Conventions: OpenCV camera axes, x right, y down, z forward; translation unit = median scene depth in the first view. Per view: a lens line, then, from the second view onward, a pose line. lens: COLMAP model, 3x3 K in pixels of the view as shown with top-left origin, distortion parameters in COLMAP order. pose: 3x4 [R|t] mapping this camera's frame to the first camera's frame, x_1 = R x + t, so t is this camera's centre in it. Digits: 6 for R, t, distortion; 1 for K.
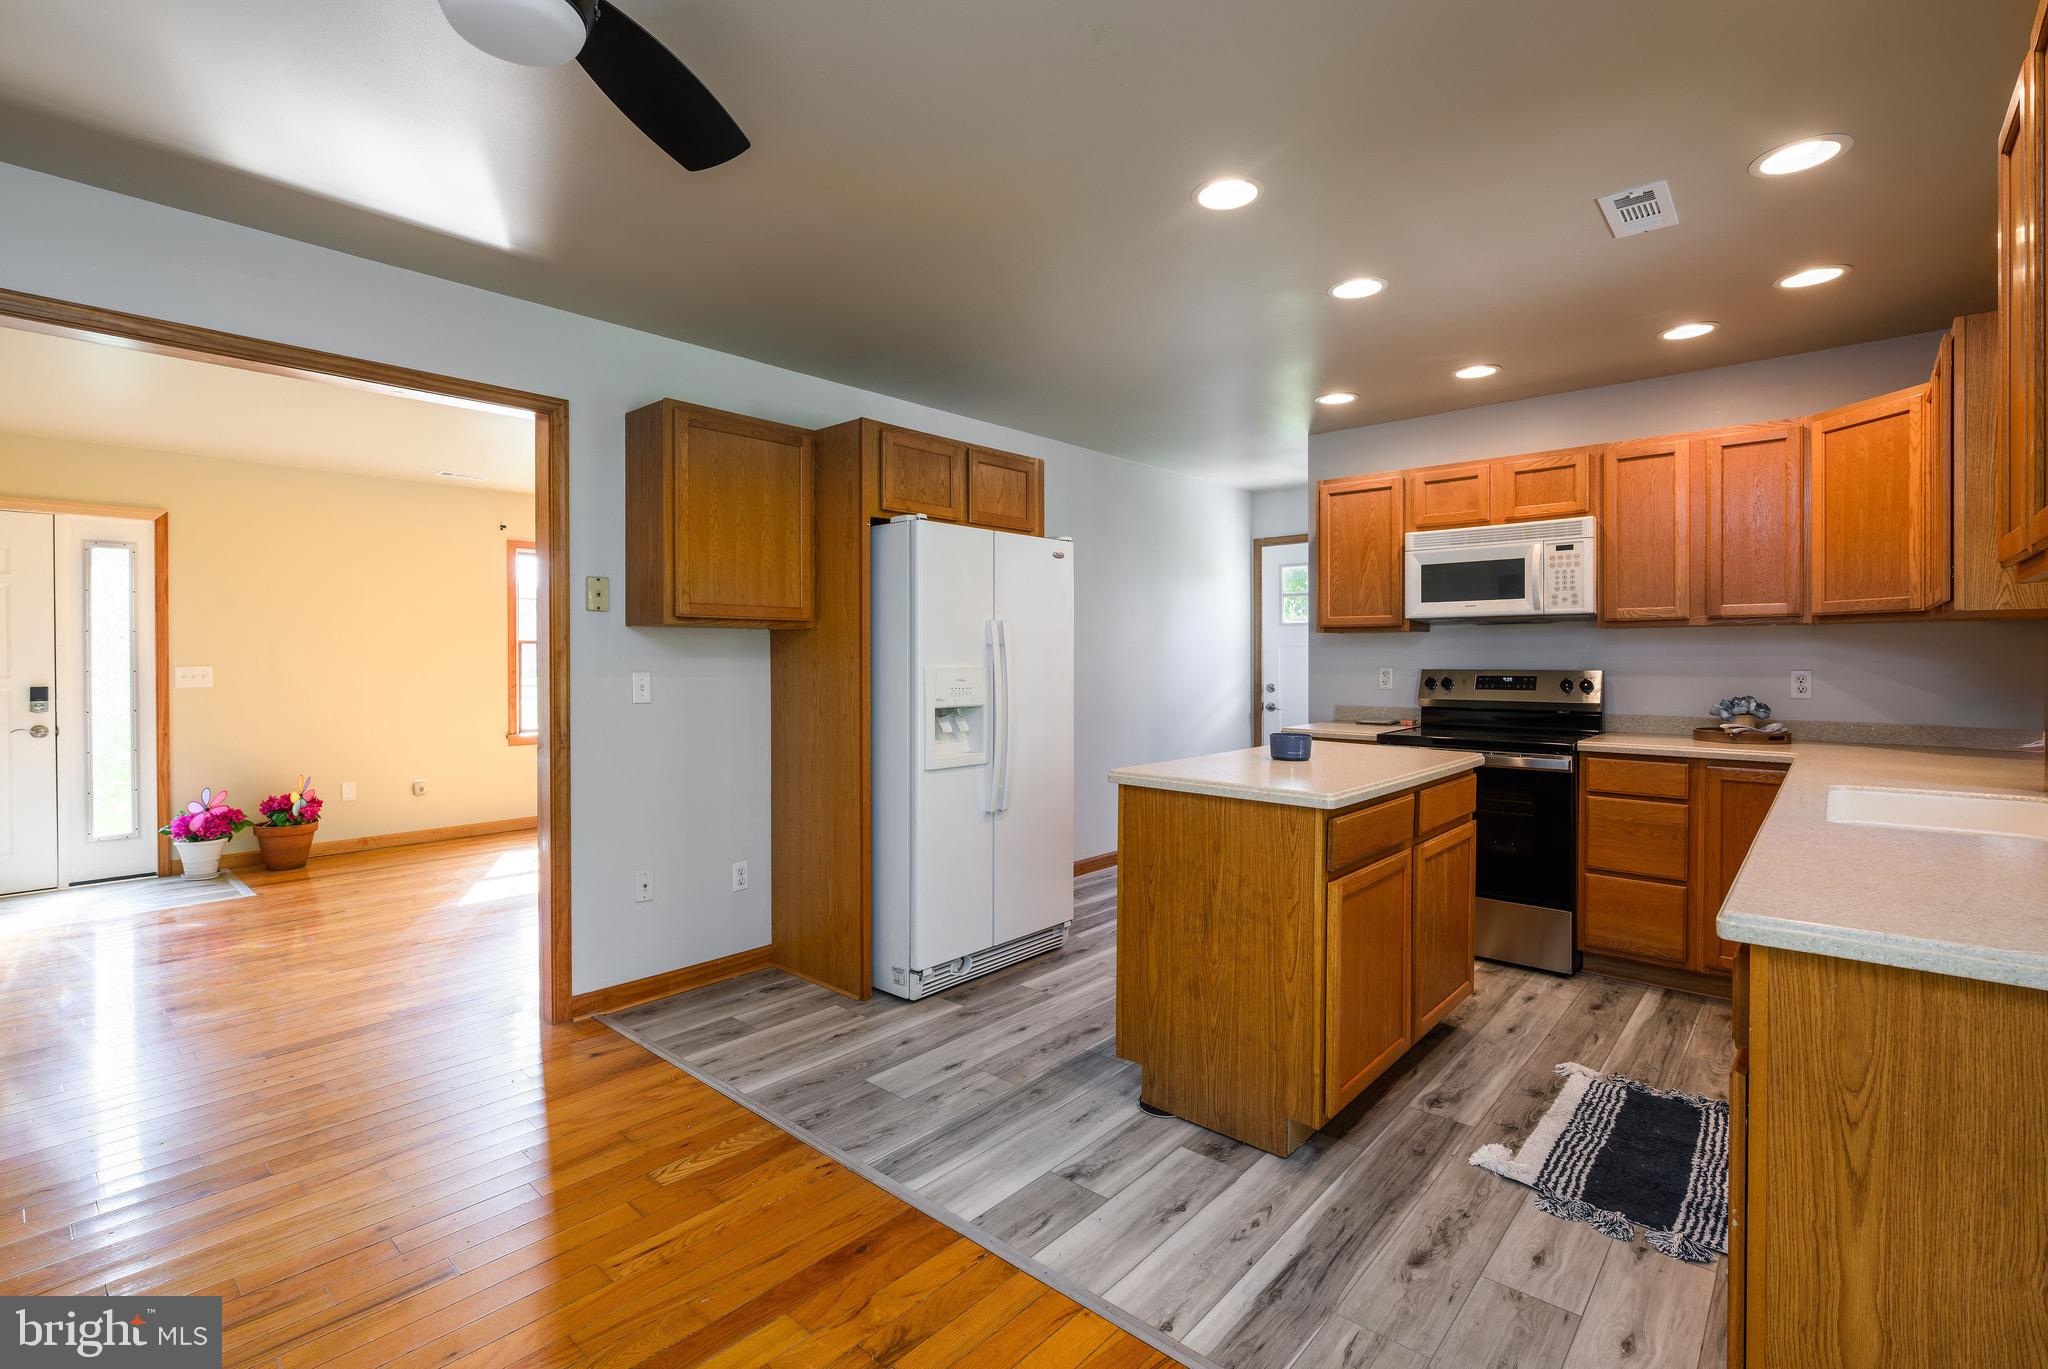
lens RADIAL K [[936.5, 0, 1018.0], [0, 936.5, 657.6], [0, 0, 1]] dist [-0.001497, -0.000603]
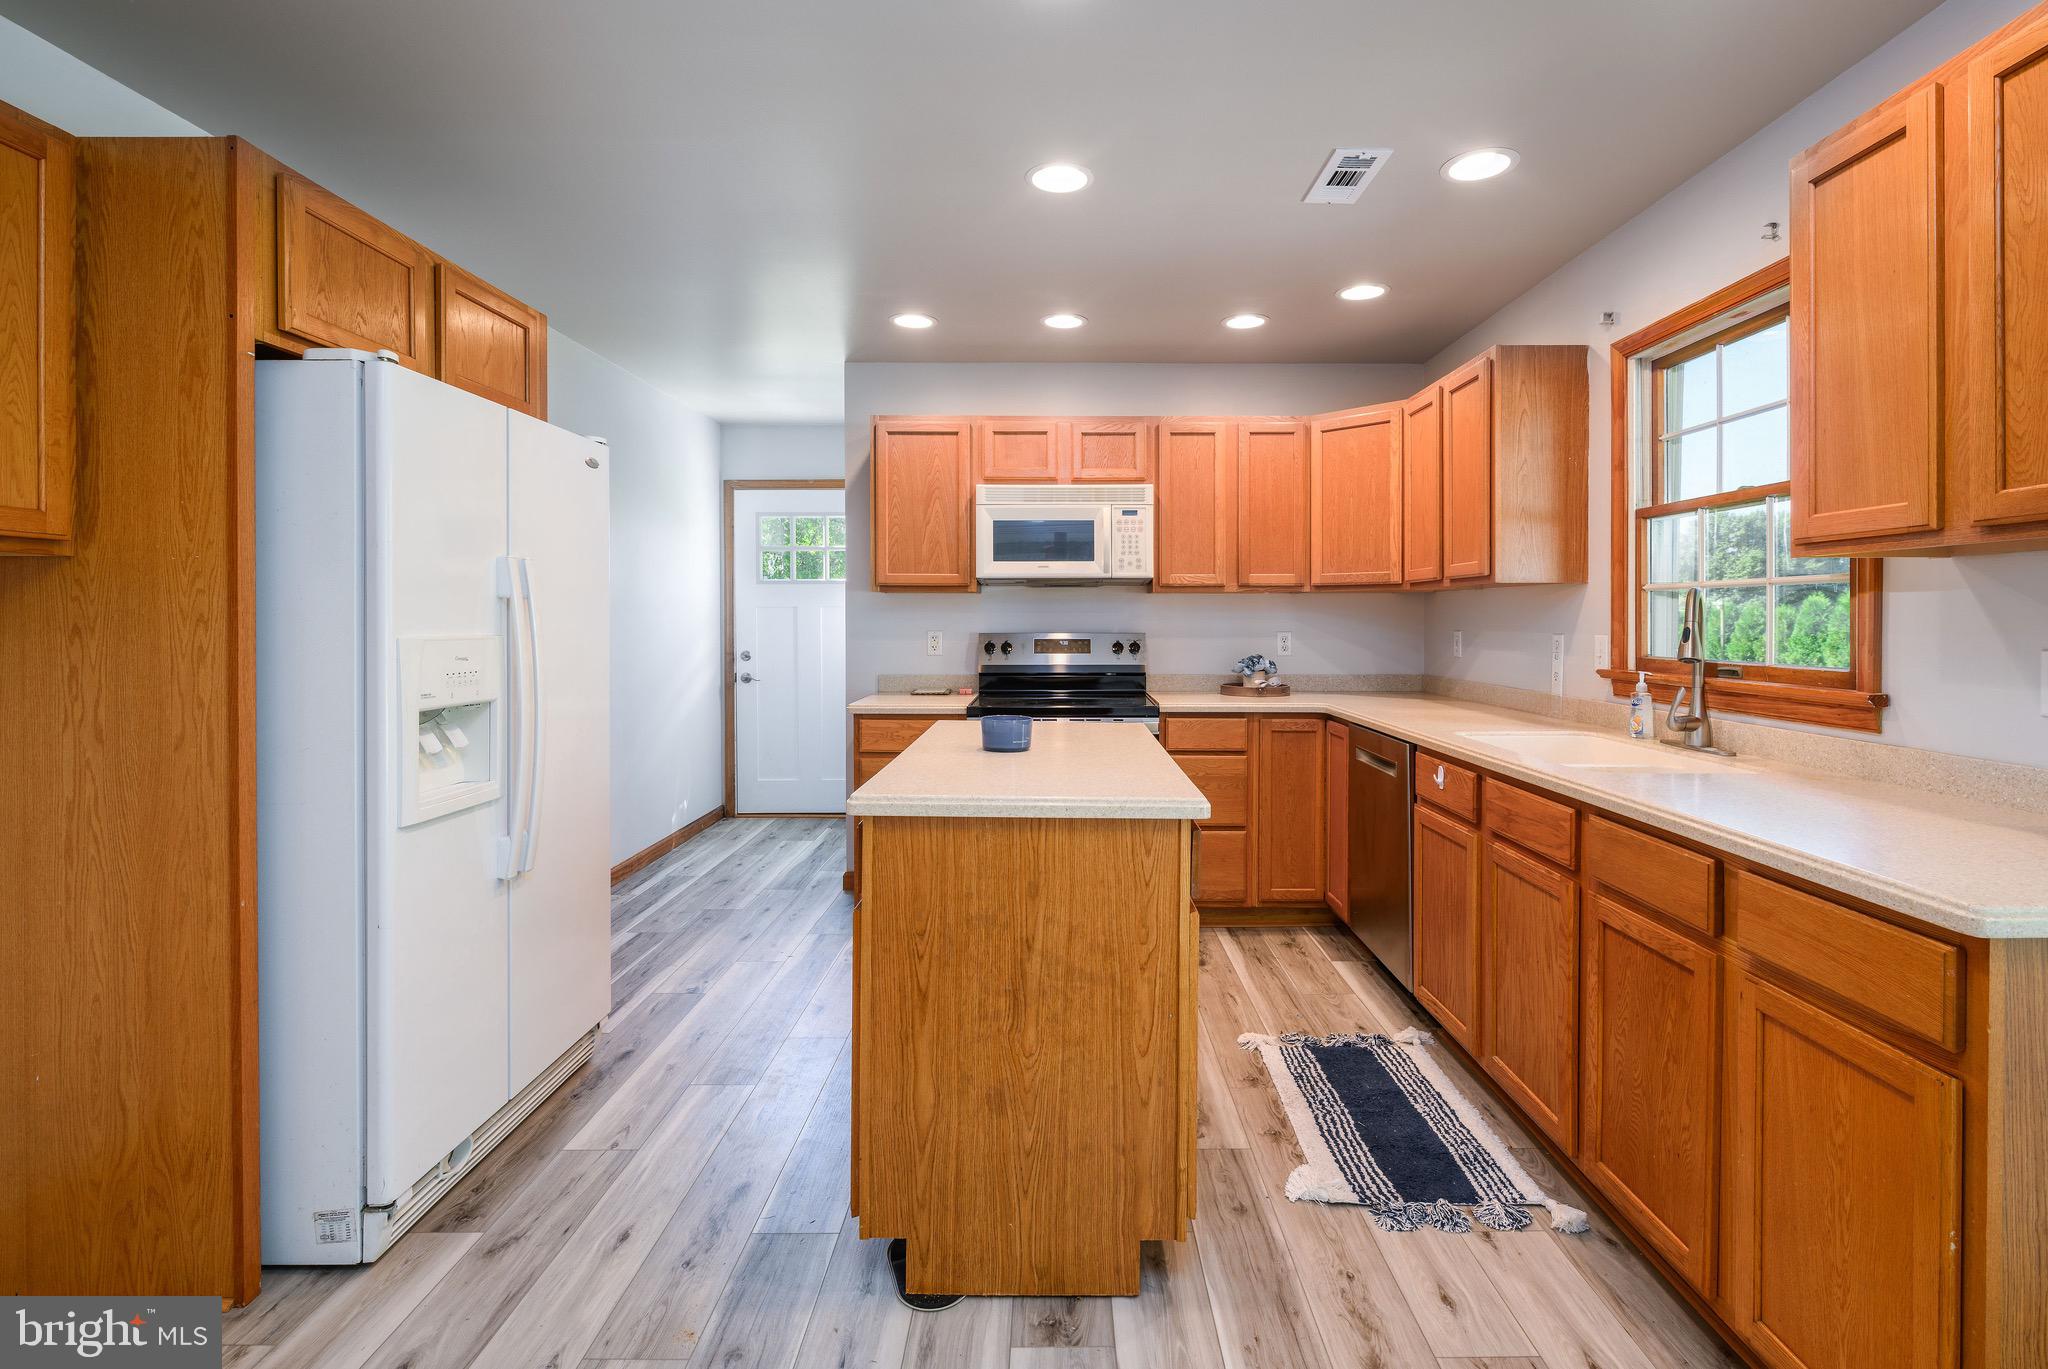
lens RADIAL K [[922.3, 0, 1029.6], [0, 922.3, 623.5], [0, 0, 1]] dist [-0.001002, -0.000999]
pose [[0.739969, -0.000812, 0.672640, -0.184954], [-0.001154, 0.999996, 0.002476, 0.000608], [-0.672640, -0.002609, 0.739965, 0.356786]]
